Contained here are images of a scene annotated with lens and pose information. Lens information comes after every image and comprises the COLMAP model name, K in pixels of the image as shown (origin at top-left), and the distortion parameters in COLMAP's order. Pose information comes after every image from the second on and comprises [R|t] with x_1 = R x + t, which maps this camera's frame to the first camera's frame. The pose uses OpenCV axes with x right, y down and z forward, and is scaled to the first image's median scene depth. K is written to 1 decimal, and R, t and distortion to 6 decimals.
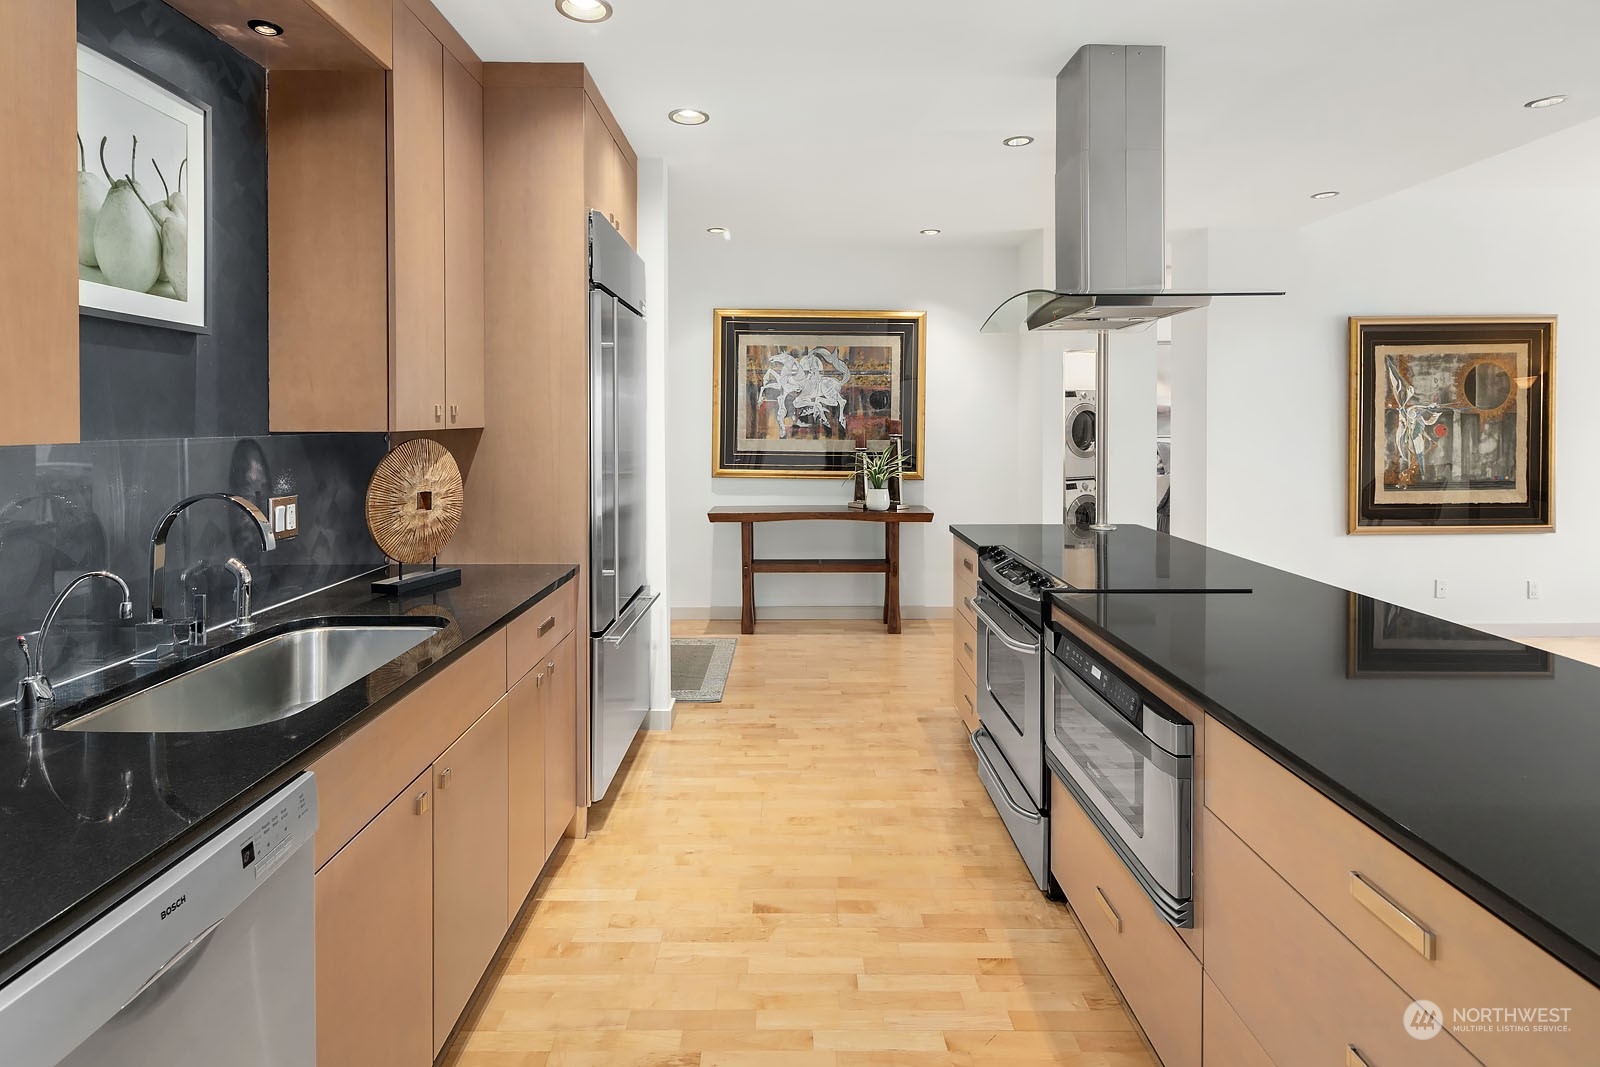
lens RADIAL K [[793.4, 0, 794.7], [0, 793.4, 427.4], [0, 0, 1]] dist [-0.000984, 0.000288]
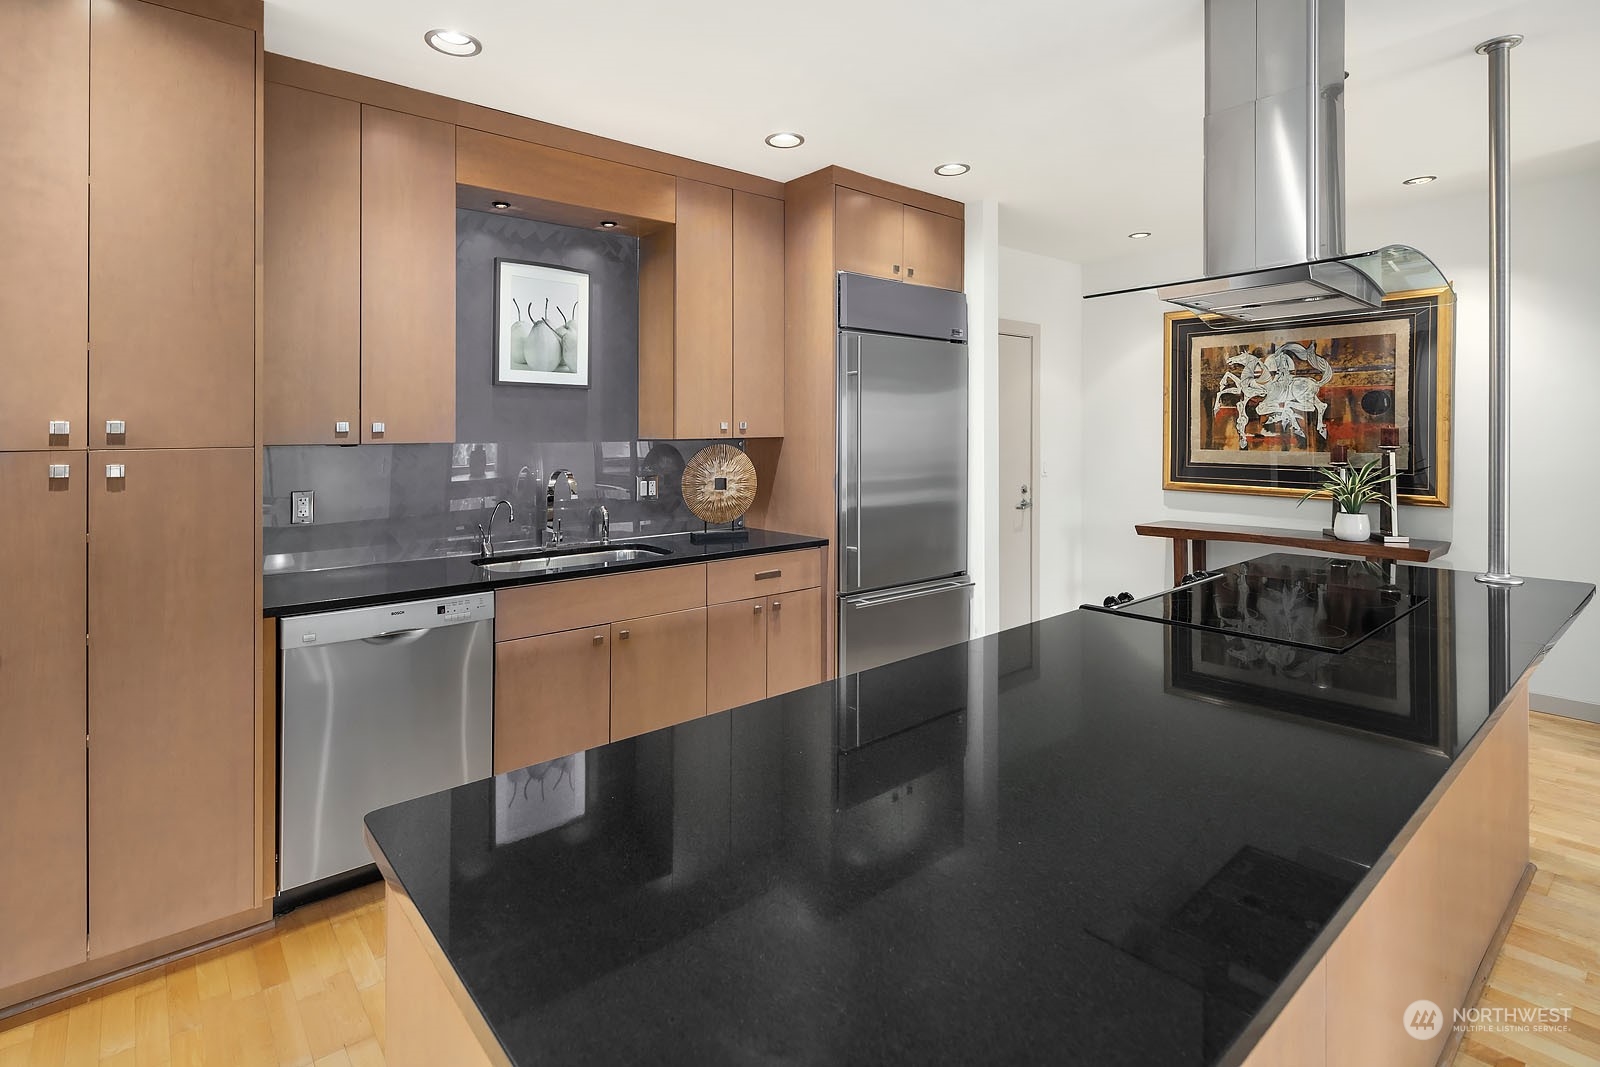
lens RADIAL K [[793.4, 0, 794.7], [0, 793.4, 427.4], [0, 0, 1]] dist [-0.000984, 0.000288]
pose [[0.637309, -0.010397, -0.770538, 0.349121], [-0.000009, 0.999909, -0.013500, 0.001036], [0.770608, 0.008611, 0.637251, 0.049307]]
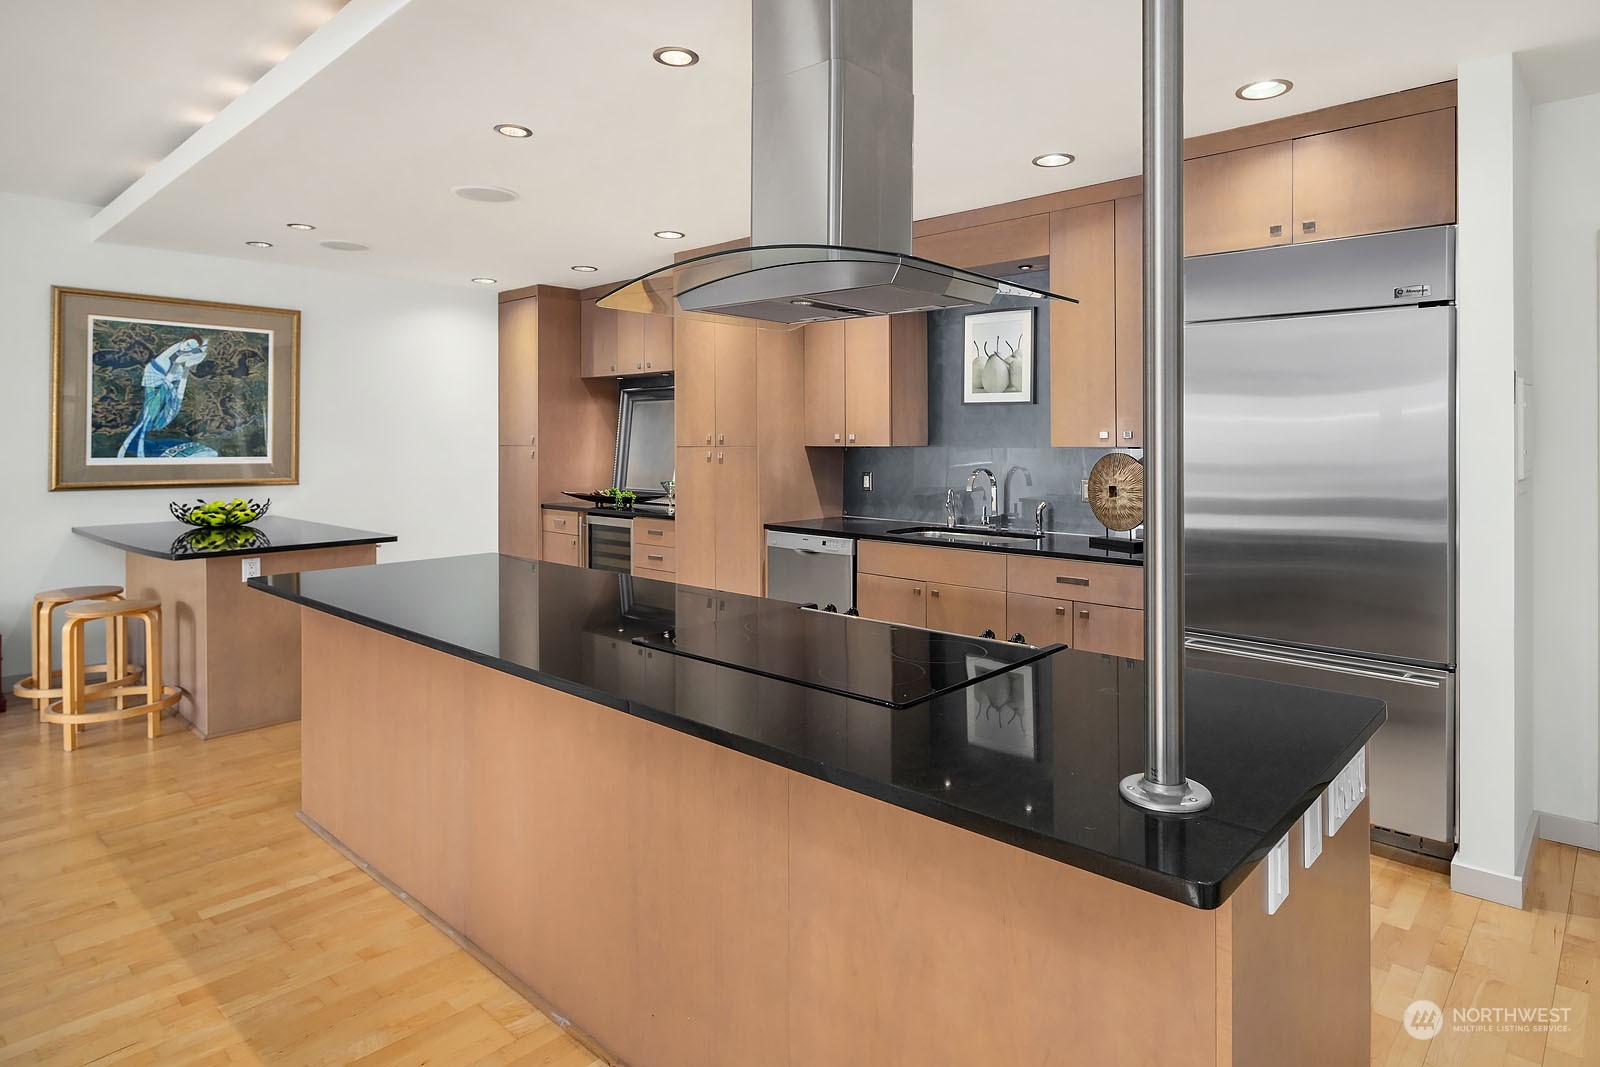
lens RADIAL K [[759.9, 0, 862.5], [0, 759.9, 432.7], [0, 0, 1]] dist [-0.002786, -0.000562]
pose [[-0.598495, -0.007058, -0.801095, 0.443644], [-0.008896, 0.999958, -0.002164, -0.007509], [0.801077, 0.005832, -0.598533, 0.634219]]
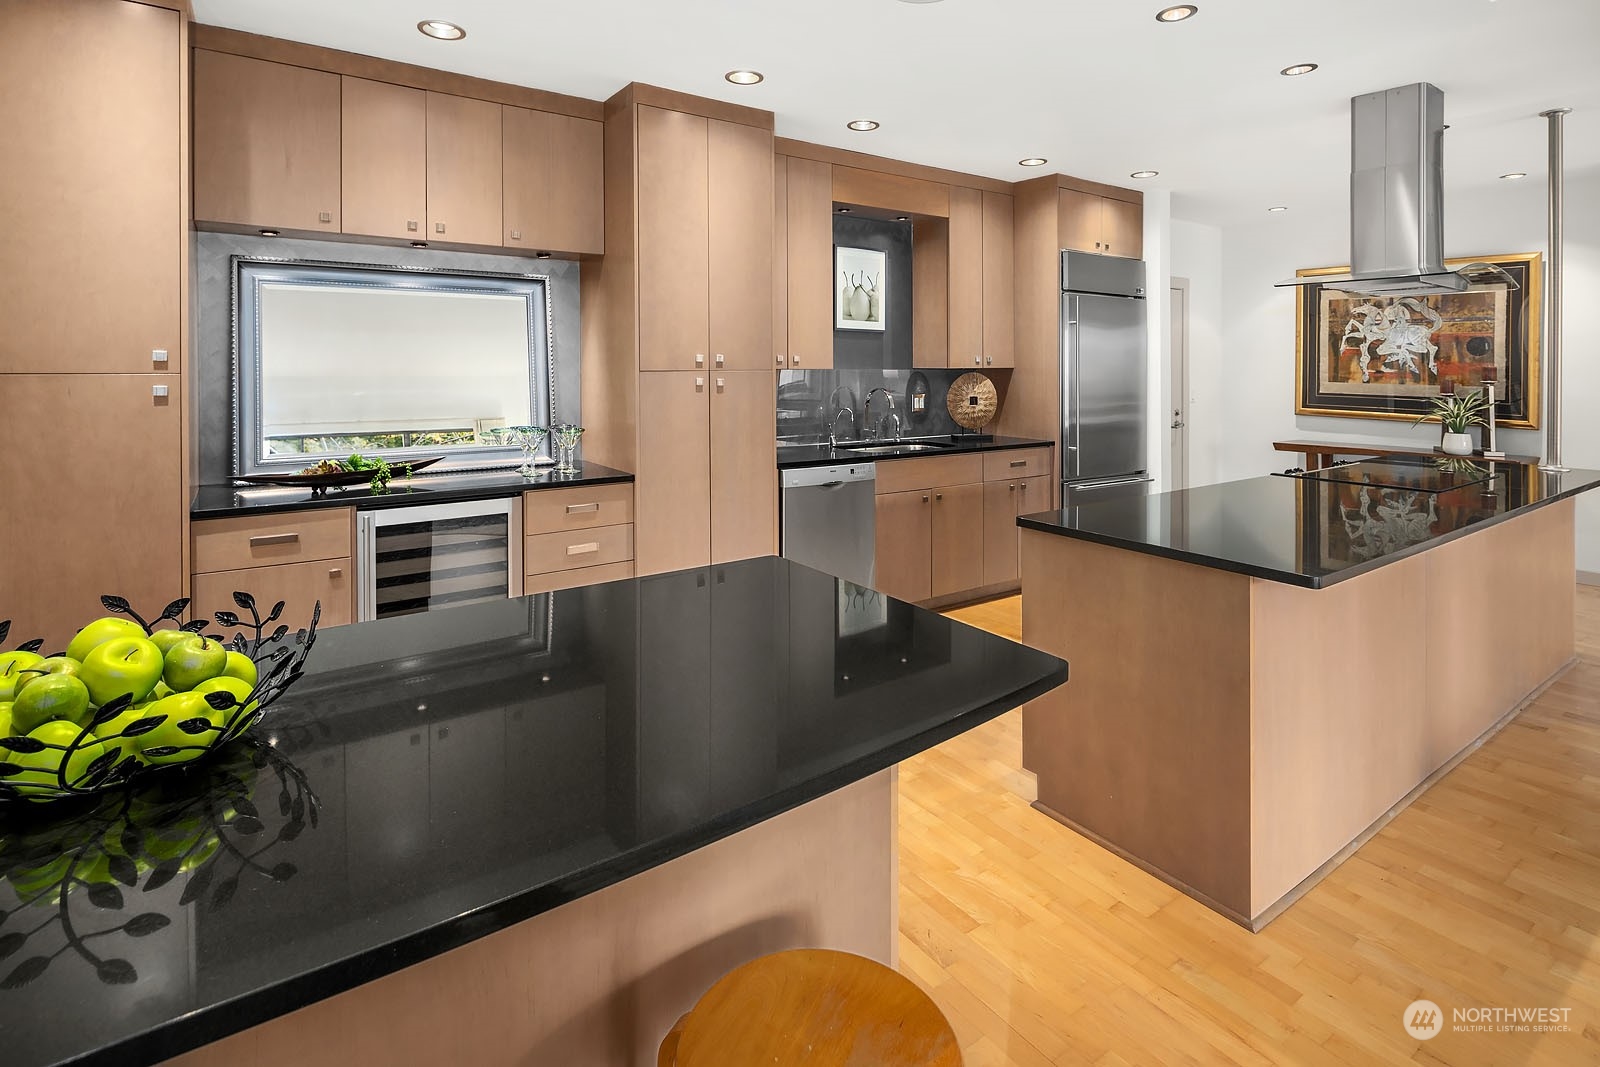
lens RADIAL K [[801.1, 0, 797.3], [0, 801.1, 351.1], [0, 0, 1]] dist [-0.000987, -0.000731]
pose [[0.564946, -0.010866, -0.825056, 0.454964], [-0.012466, 0.999687, -0.021702, 0.004052], [0.825033, 0.022546, 0.564634, -0.272991]]
